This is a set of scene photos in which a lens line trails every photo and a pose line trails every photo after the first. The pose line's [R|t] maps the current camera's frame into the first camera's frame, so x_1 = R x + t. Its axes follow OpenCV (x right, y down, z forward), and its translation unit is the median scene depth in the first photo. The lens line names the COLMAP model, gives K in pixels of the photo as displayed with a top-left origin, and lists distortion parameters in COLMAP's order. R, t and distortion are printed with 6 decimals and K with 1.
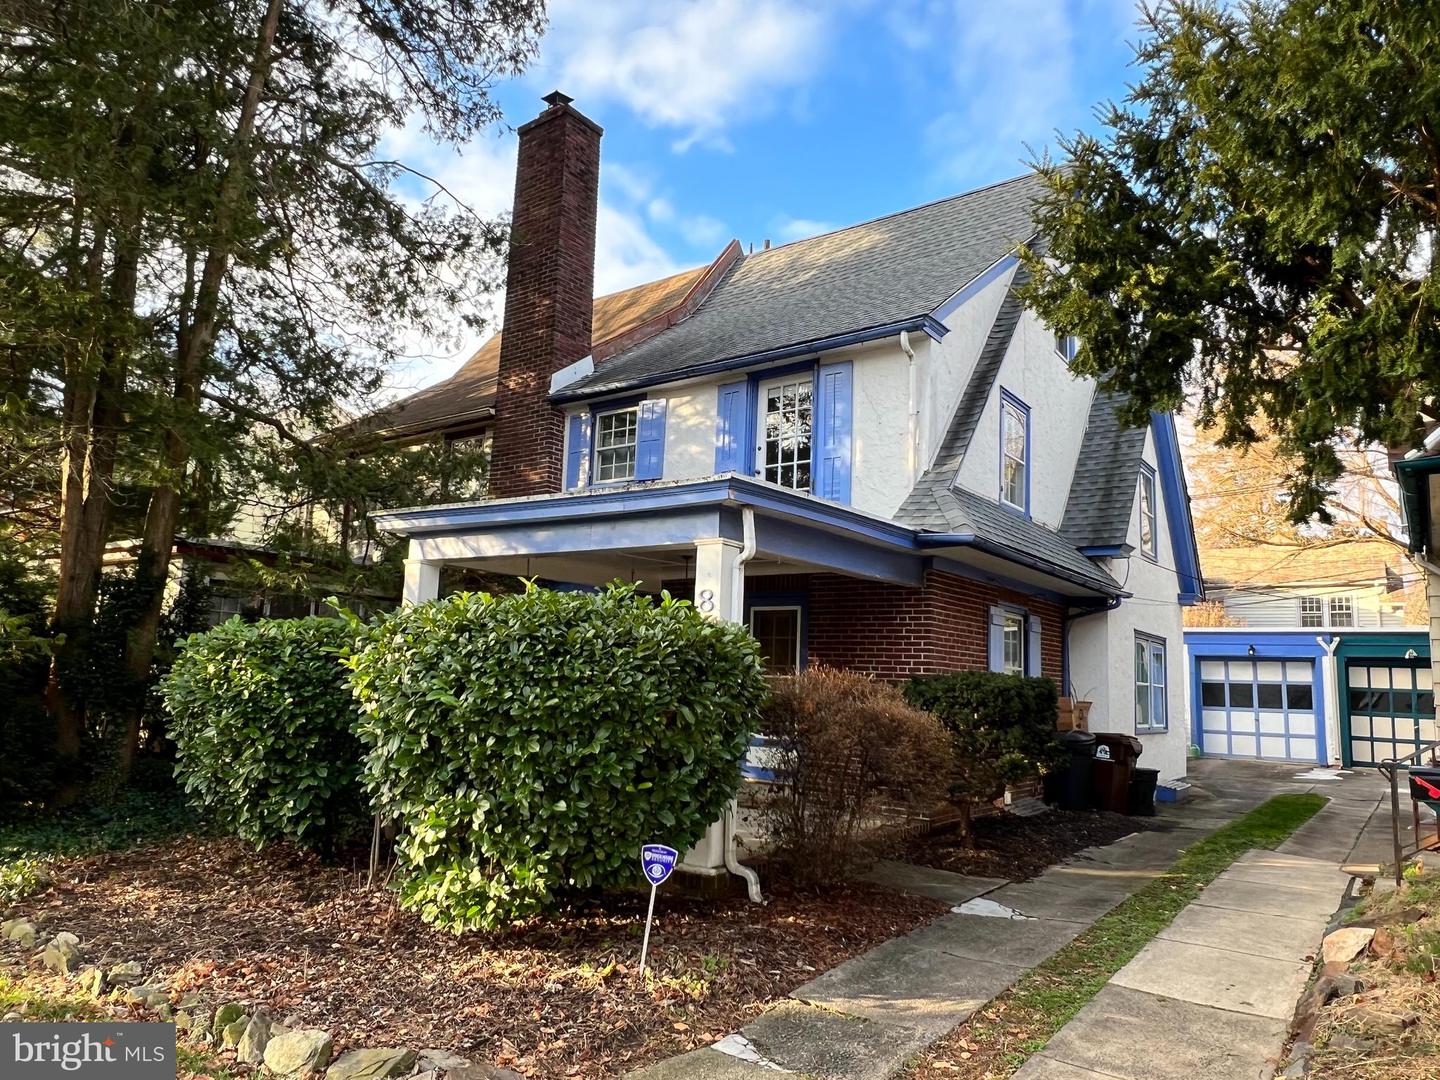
lens RADIAL K [[967.5, 0, 719.4], [0, 967.5, 552.2], [0, 0, 1]] dist [-0.003022, 0.009293]
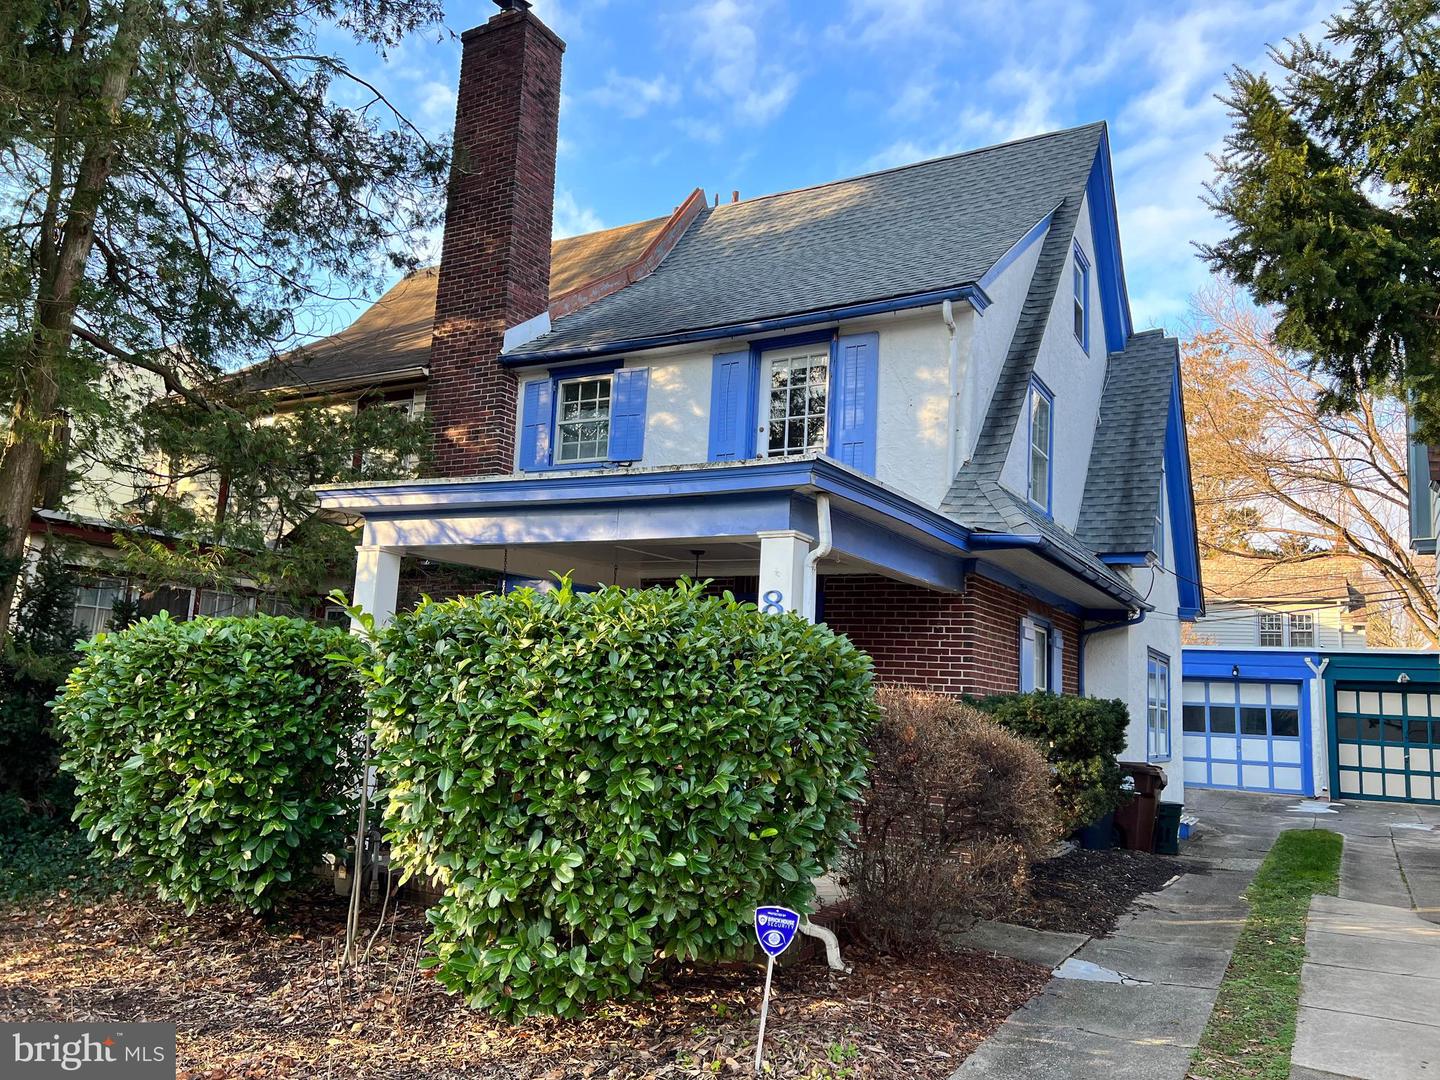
lens RADIAL K [[1082.4, 0, 724.9], [0, 1082.4, 542.0], [0, 0, 1]] dist [0.045604, -0.042300]
pose [[0.991891, 0.028371, 0.123883, -0.125843], [-0.027328, 0.999575, -0.010113, 0.005126], [-0.124118, 0.006645, 0.992245, 0.056369]]
